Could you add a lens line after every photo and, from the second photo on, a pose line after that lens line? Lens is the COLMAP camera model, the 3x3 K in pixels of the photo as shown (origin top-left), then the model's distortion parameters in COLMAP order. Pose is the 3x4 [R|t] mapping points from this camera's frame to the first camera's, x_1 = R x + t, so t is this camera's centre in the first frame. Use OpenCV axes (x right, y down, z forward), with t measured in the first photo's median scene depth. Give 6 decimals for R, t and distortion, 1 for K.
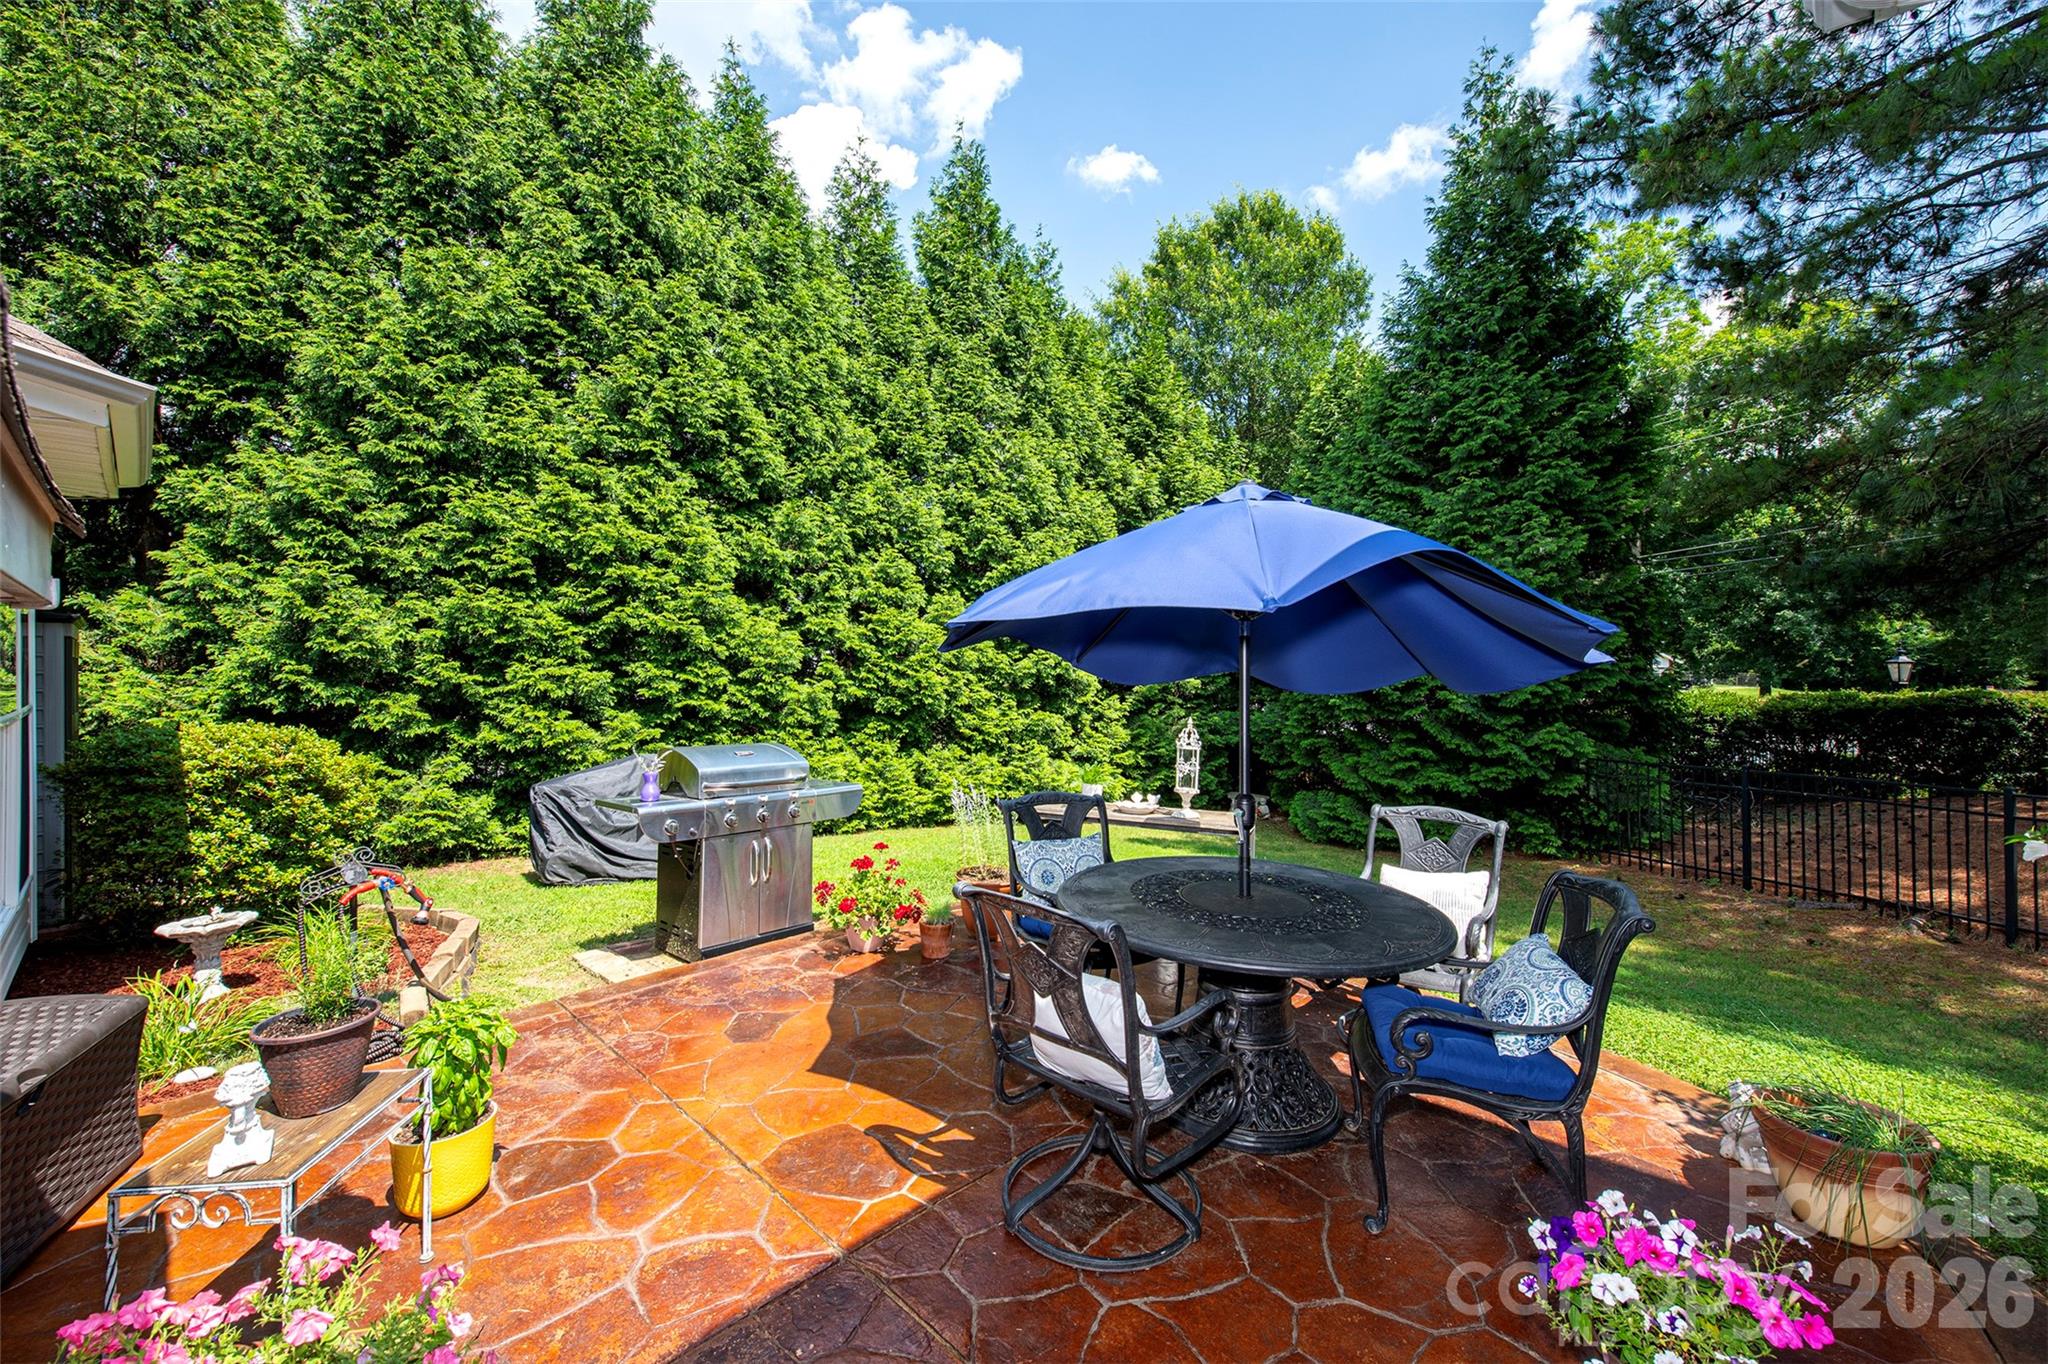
lens RADIAL K [[834.8, 0, 1029.5], [0, 834.8, 661.0], [0, 0, 1]] dist [0.015216, -0.003697]
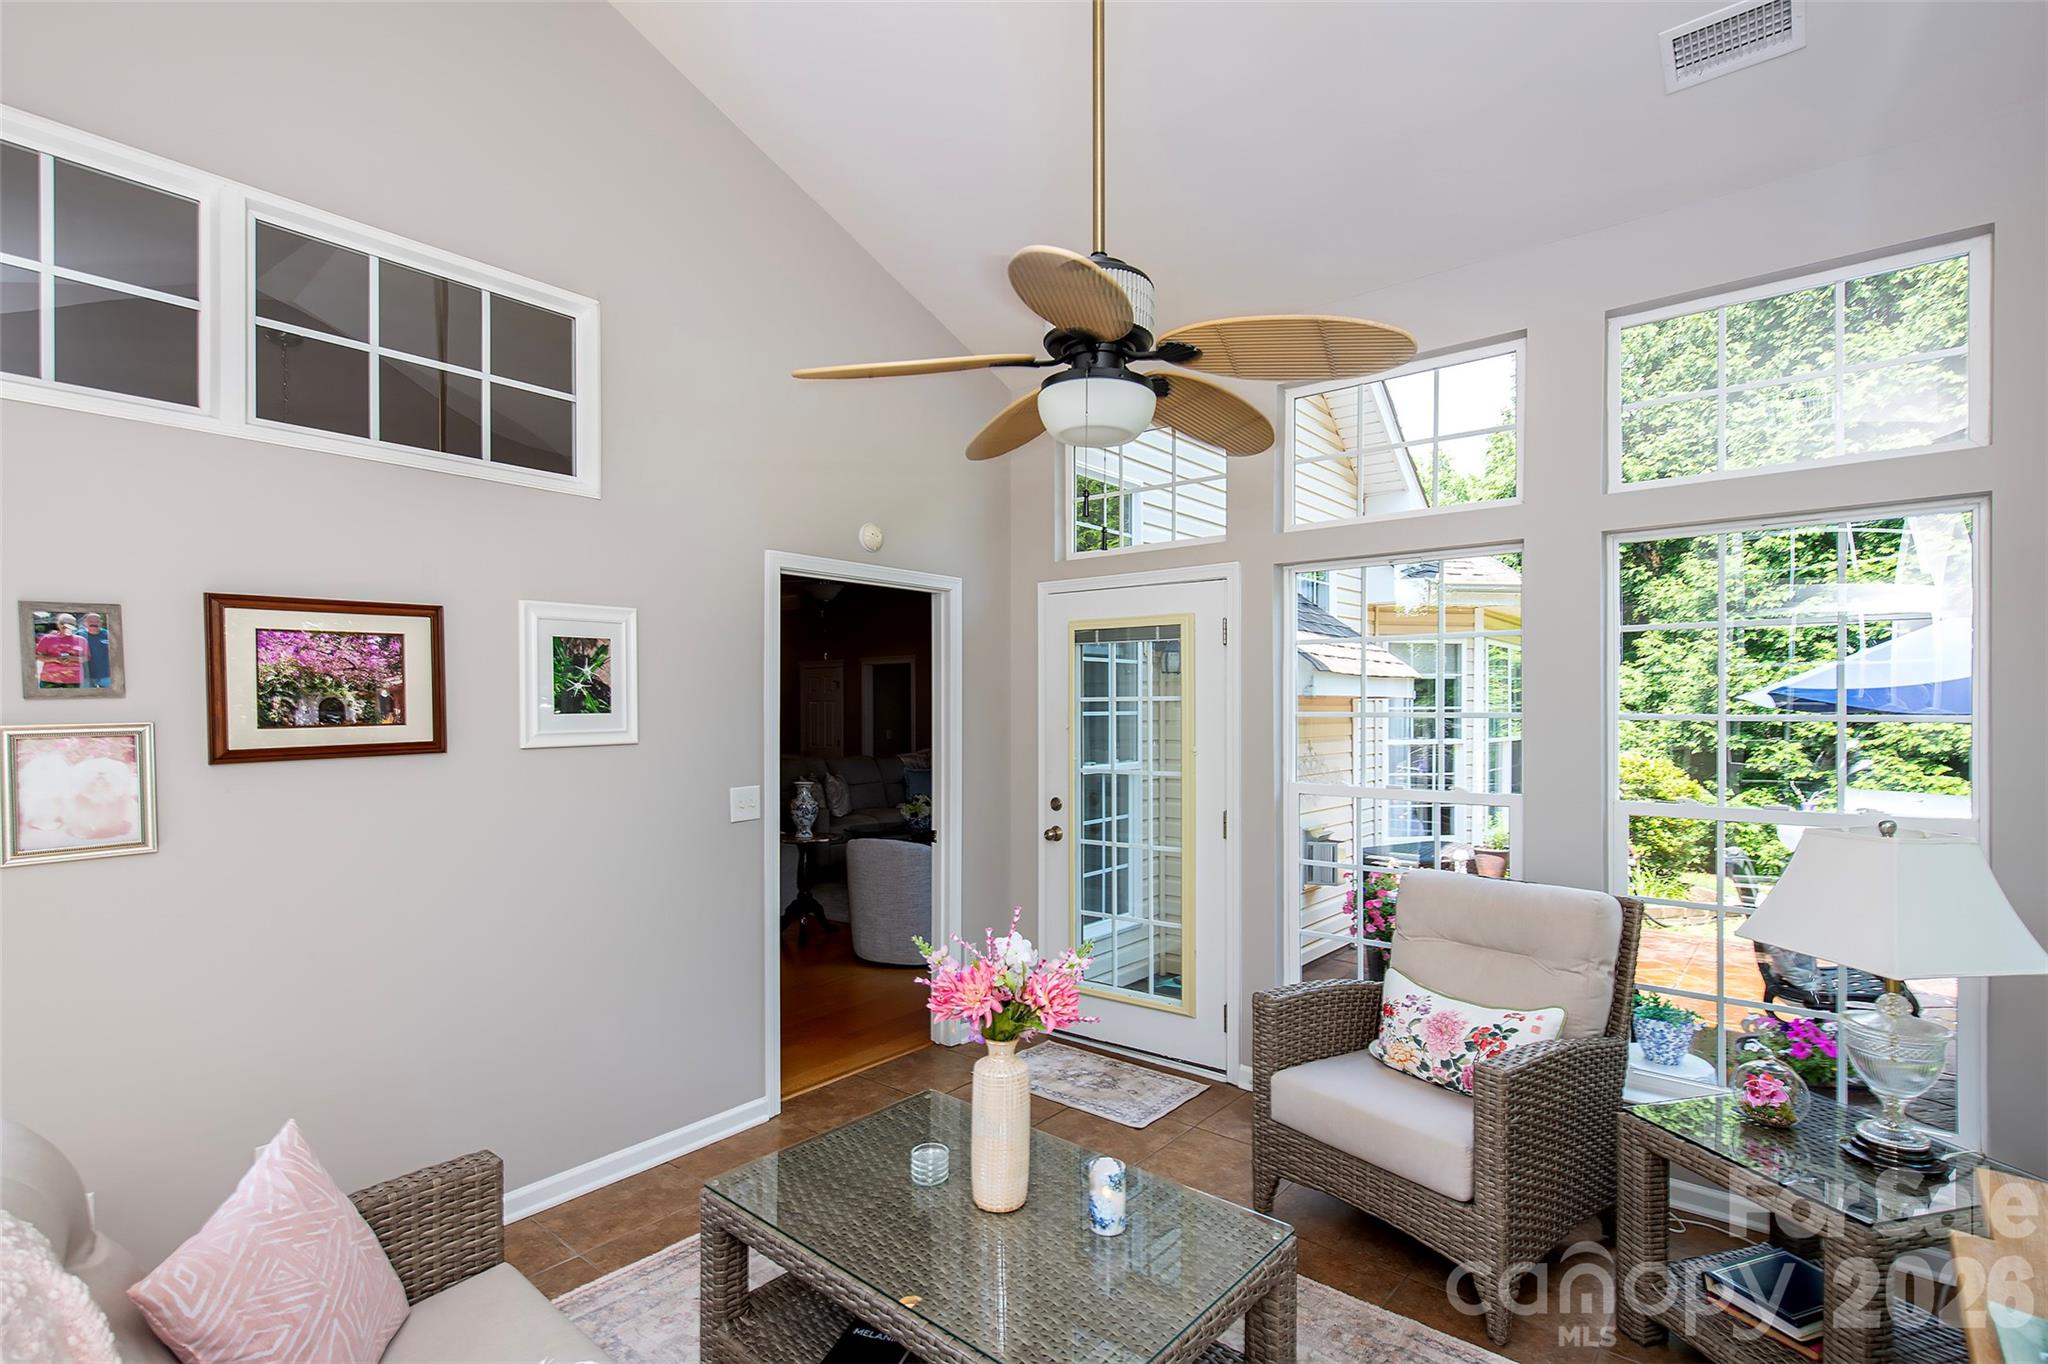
lens RADIAL K [[988.3, 0, 1025.3], [0, 988.3, 697.2], [0, 0, 1]] dist [0.000189, -0.001963]
pose [[0.088337, -0.006814, -0.996067, 0.578688], [-0.003607, 0.999968, -0.007161, -0.012100], [0.996084, 0.004225, 0.088309, -0.216383]]
